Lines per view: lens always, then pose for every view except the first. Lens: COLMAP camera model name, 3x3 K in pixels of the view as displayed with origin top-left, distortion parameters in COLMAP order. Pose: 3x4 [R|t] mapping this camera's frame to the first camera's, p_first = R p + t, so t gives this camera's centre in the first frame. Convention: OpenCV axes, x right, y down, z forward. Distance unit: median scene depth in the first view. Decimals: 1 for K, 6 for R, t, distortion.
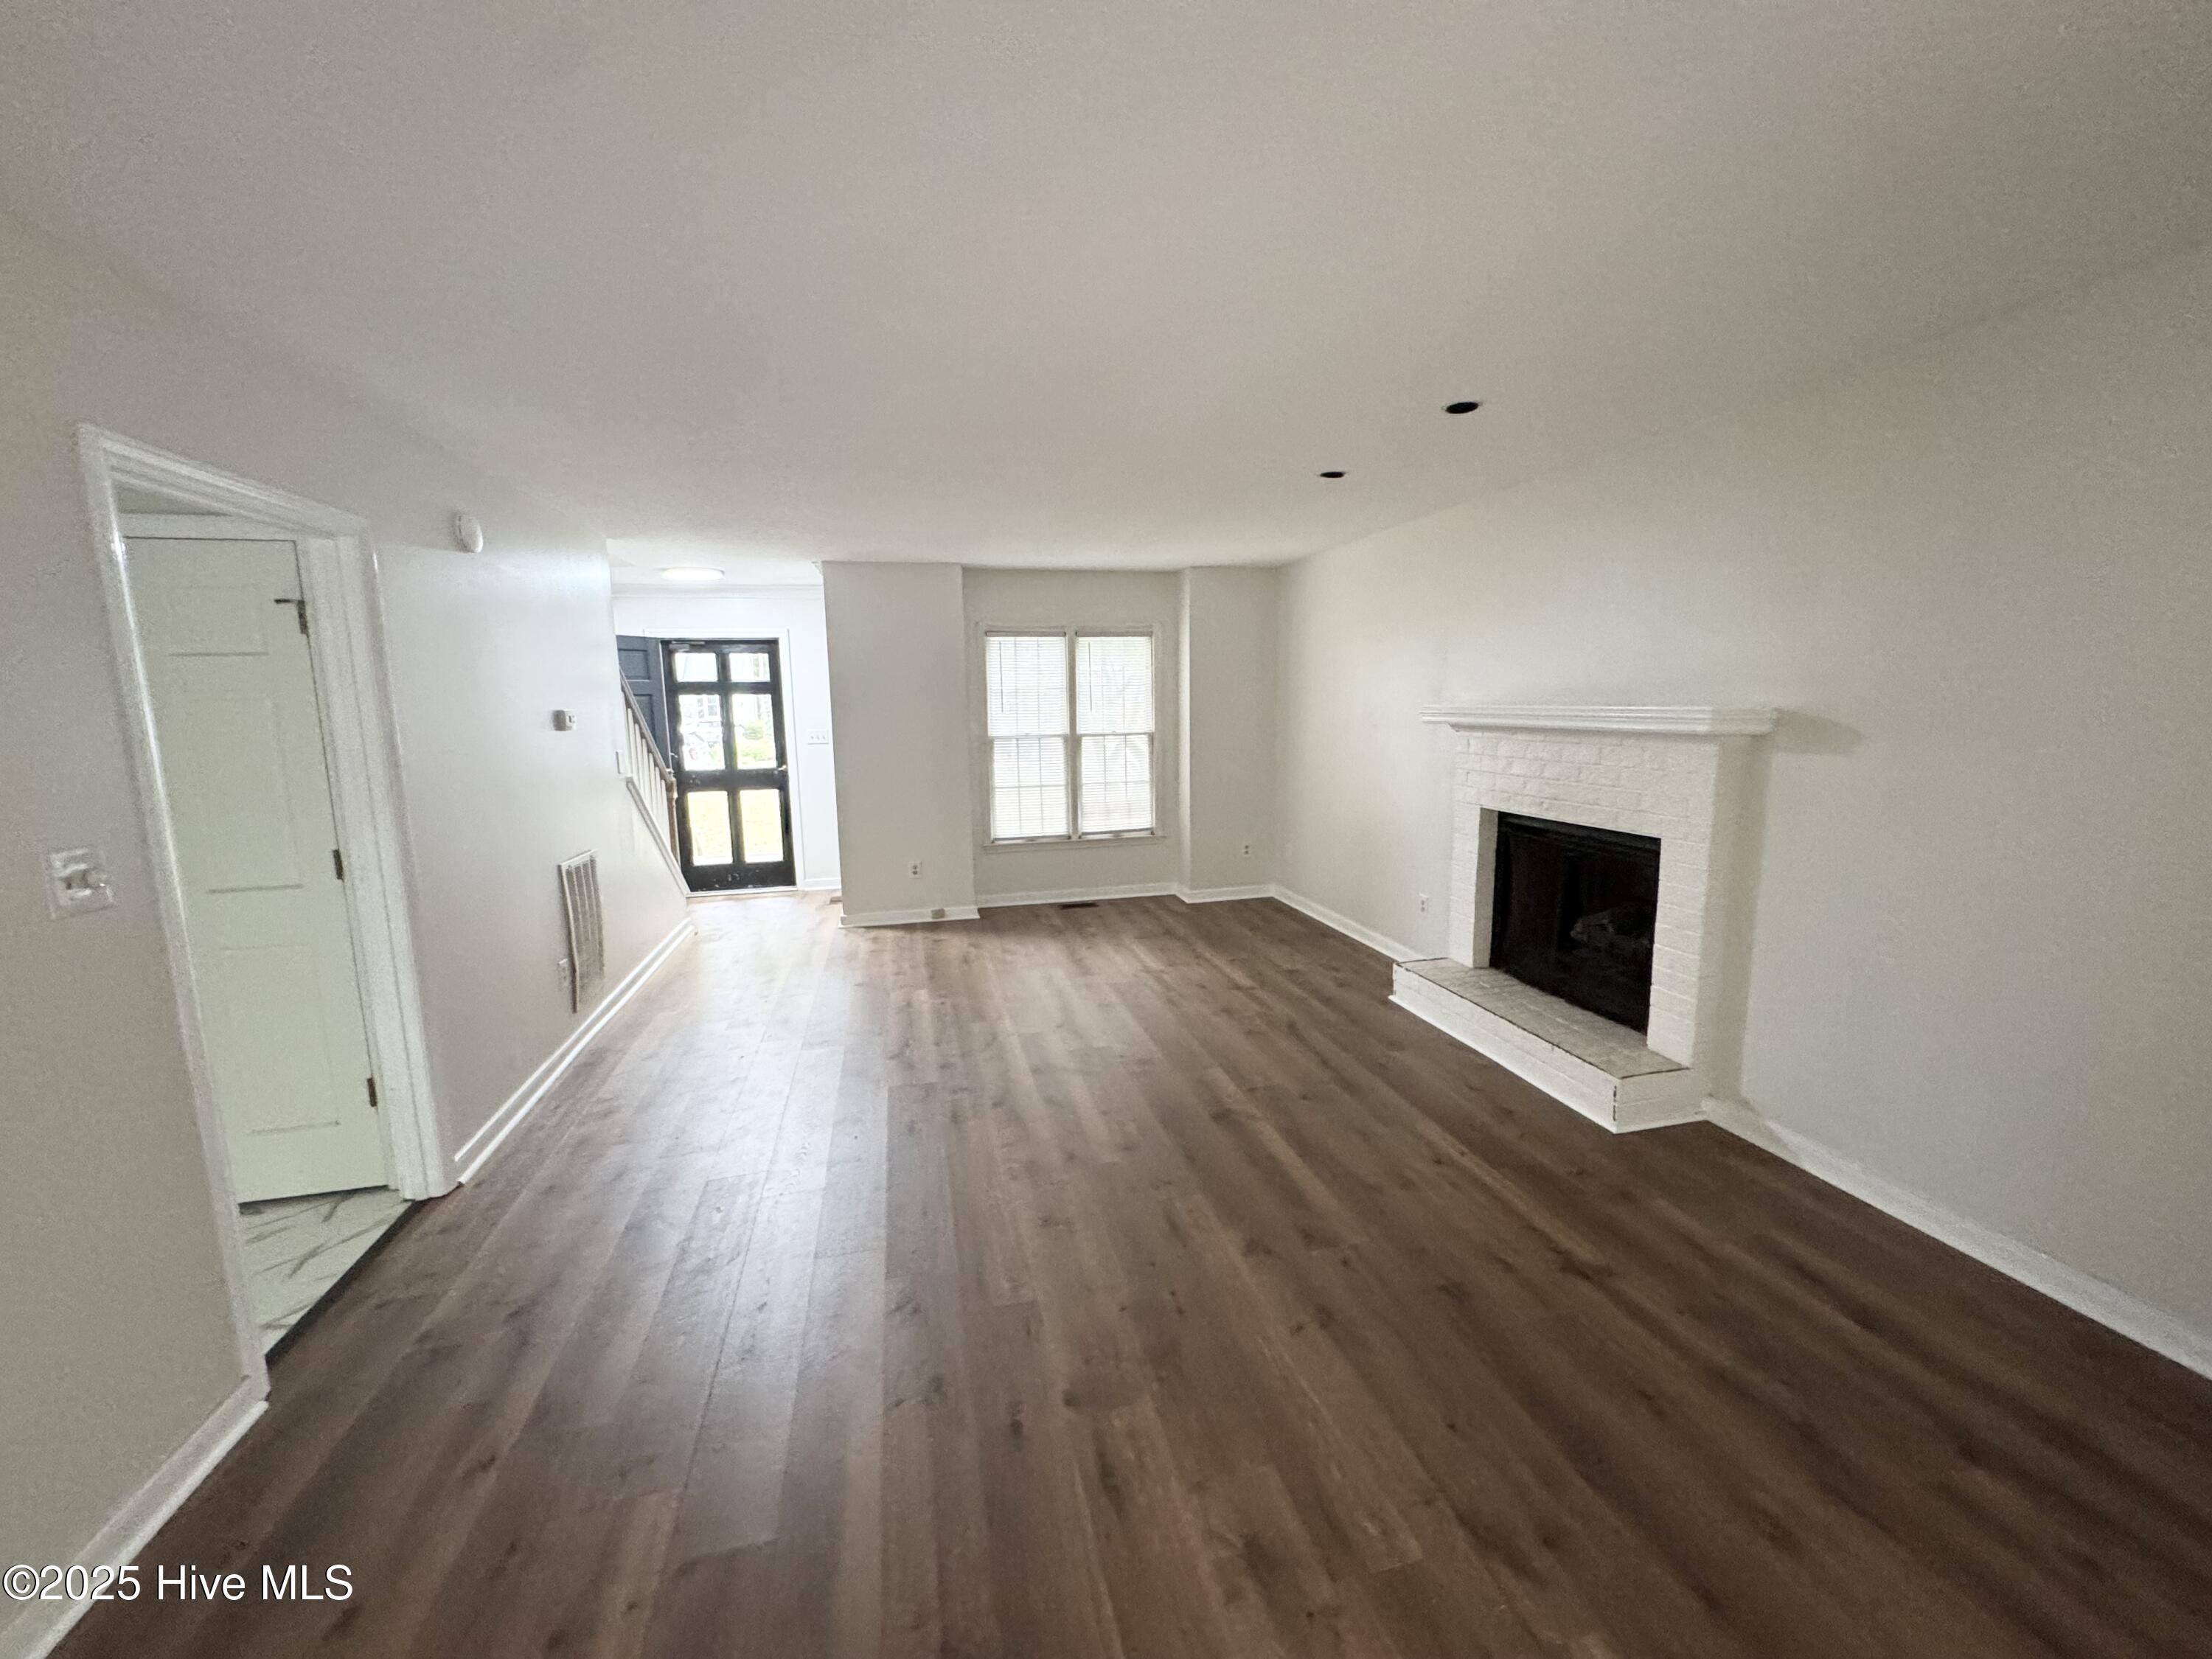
lens RADIAL K [[882.4, 0, 1106.0], [0, 882.4, 829.5], [0, 0, 1]] dist [0.000948, 0.000206]
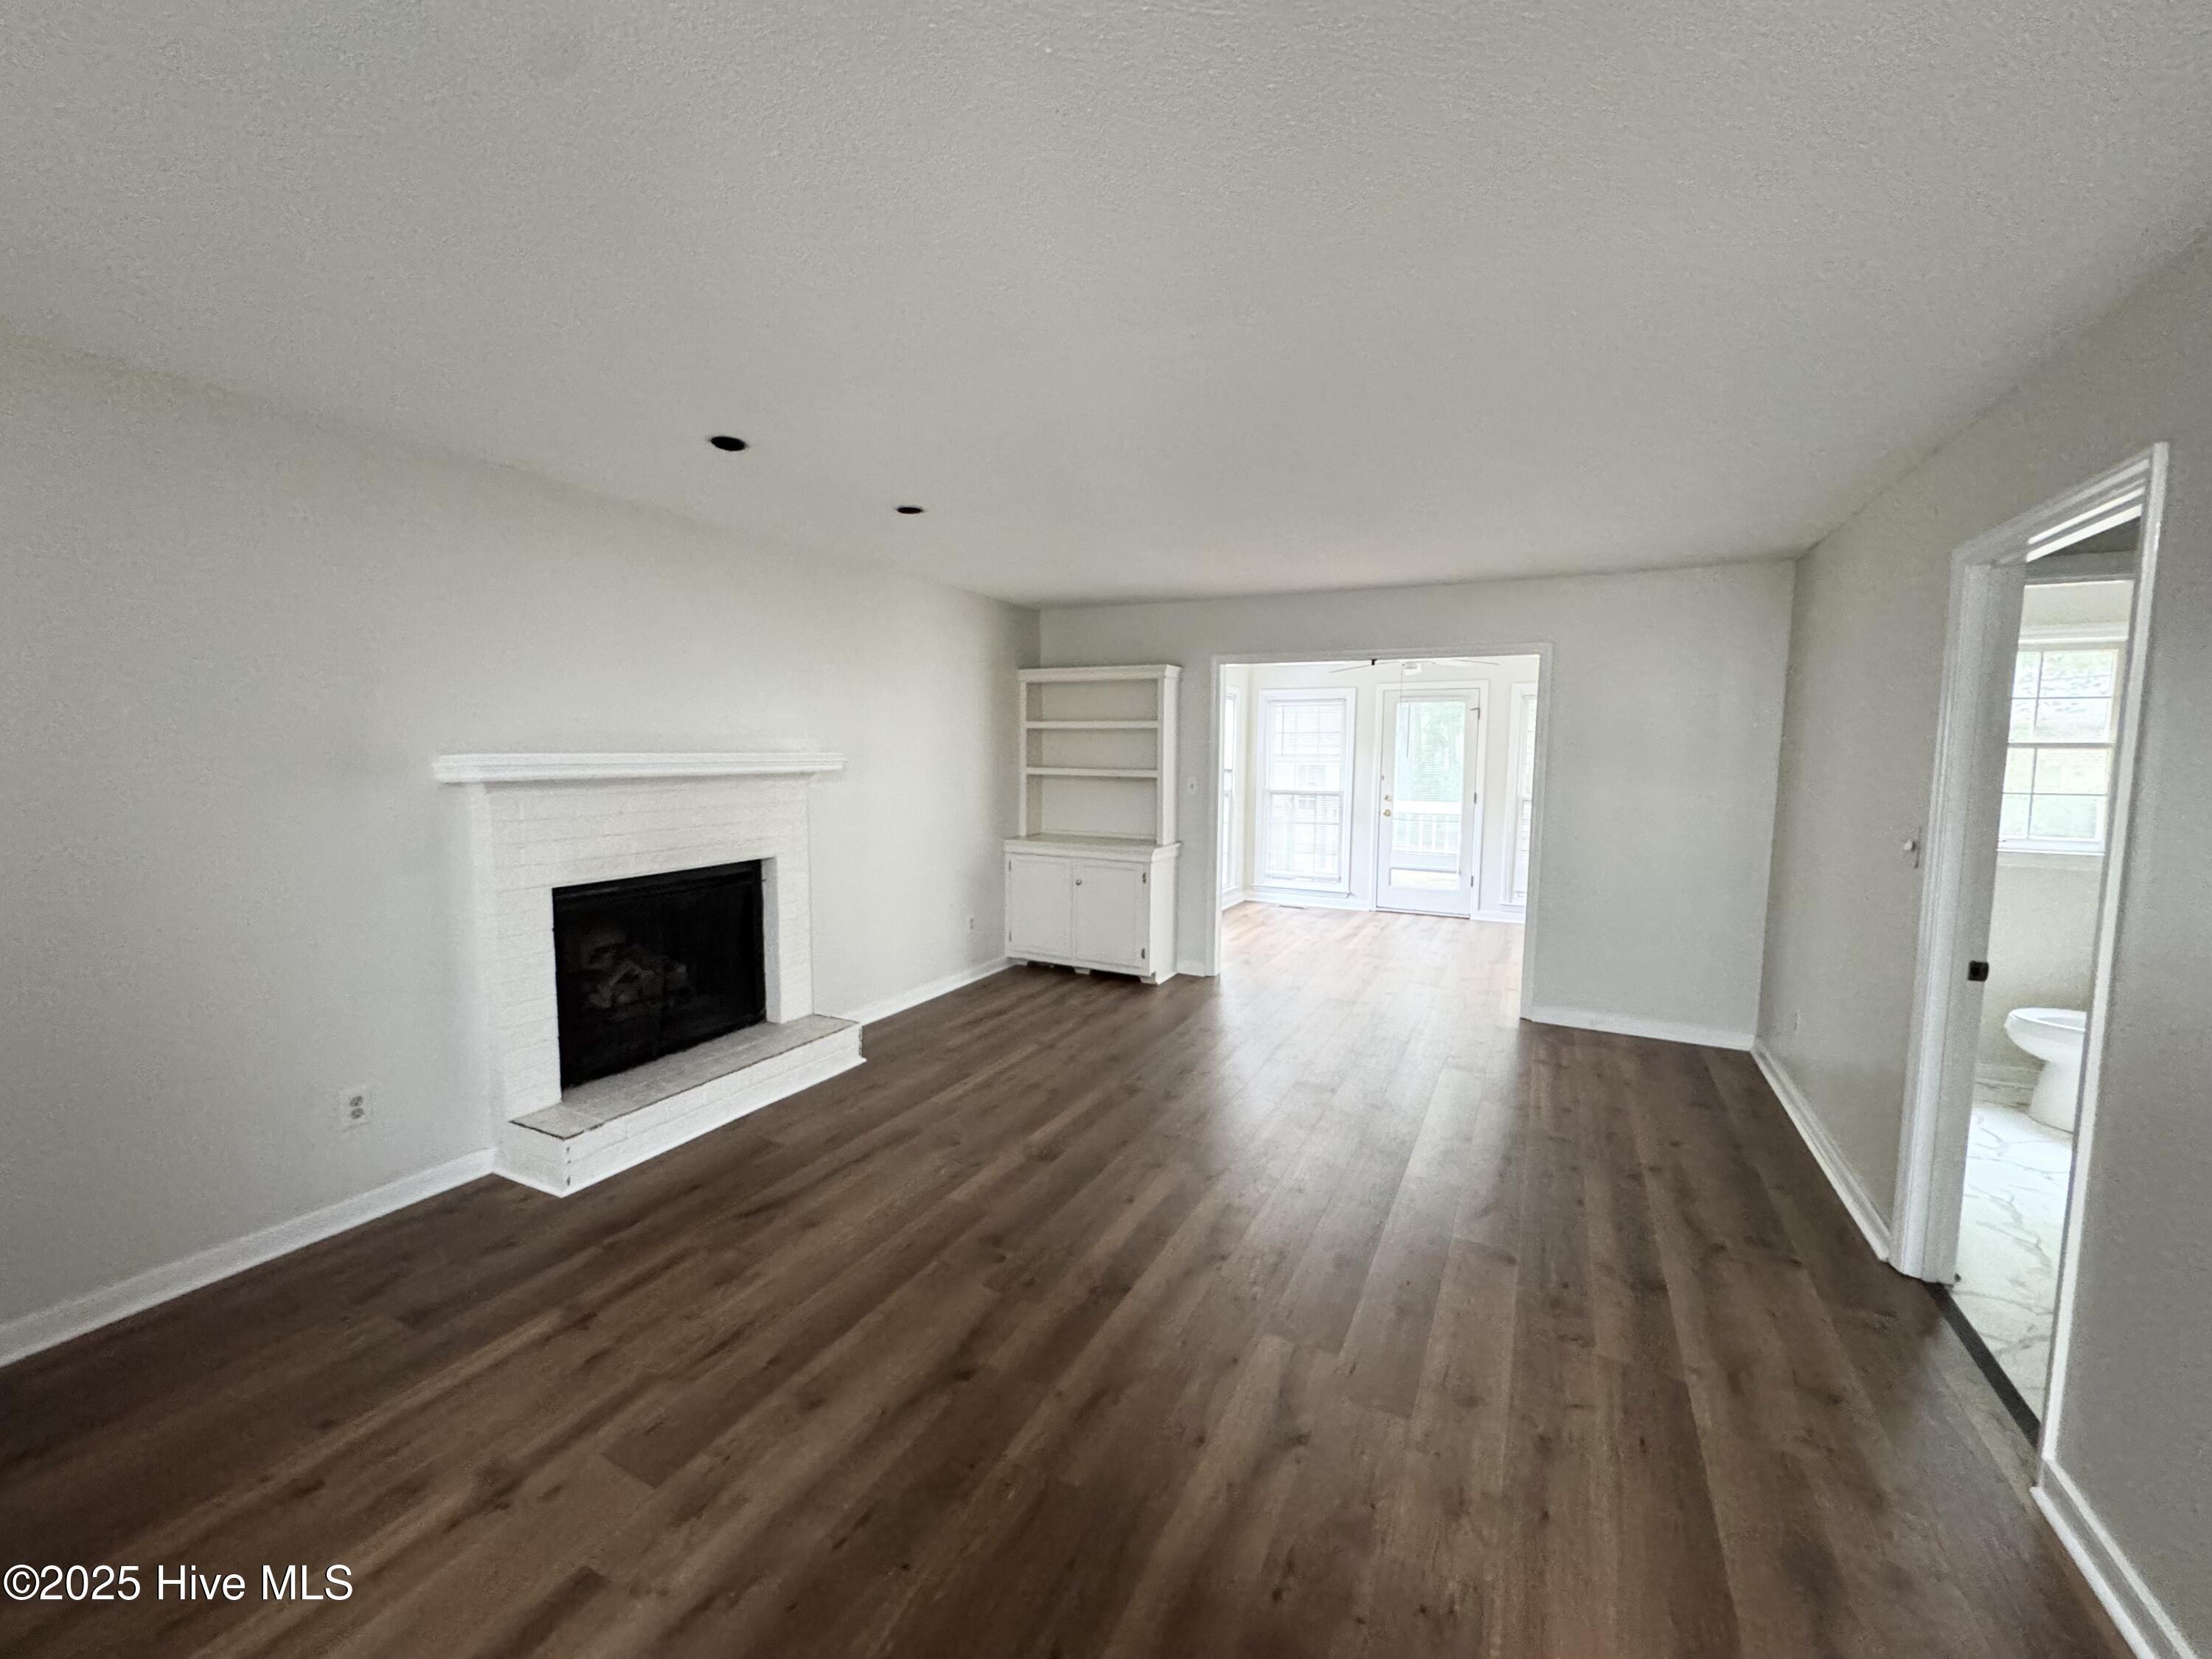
lens RADIAL K [[882.4, 0, 1106.0], [0, 882.4, 829.5], [0, 0, 1]] dist [0.000948, 0.000206]
pose [[-0.761717, -0.049616, 0.646008, -0.610075], [0.100865, 0.975826, 0.193880, -0.248951], [-0.640011, 0.212841, -0.738299, 1.793245]]
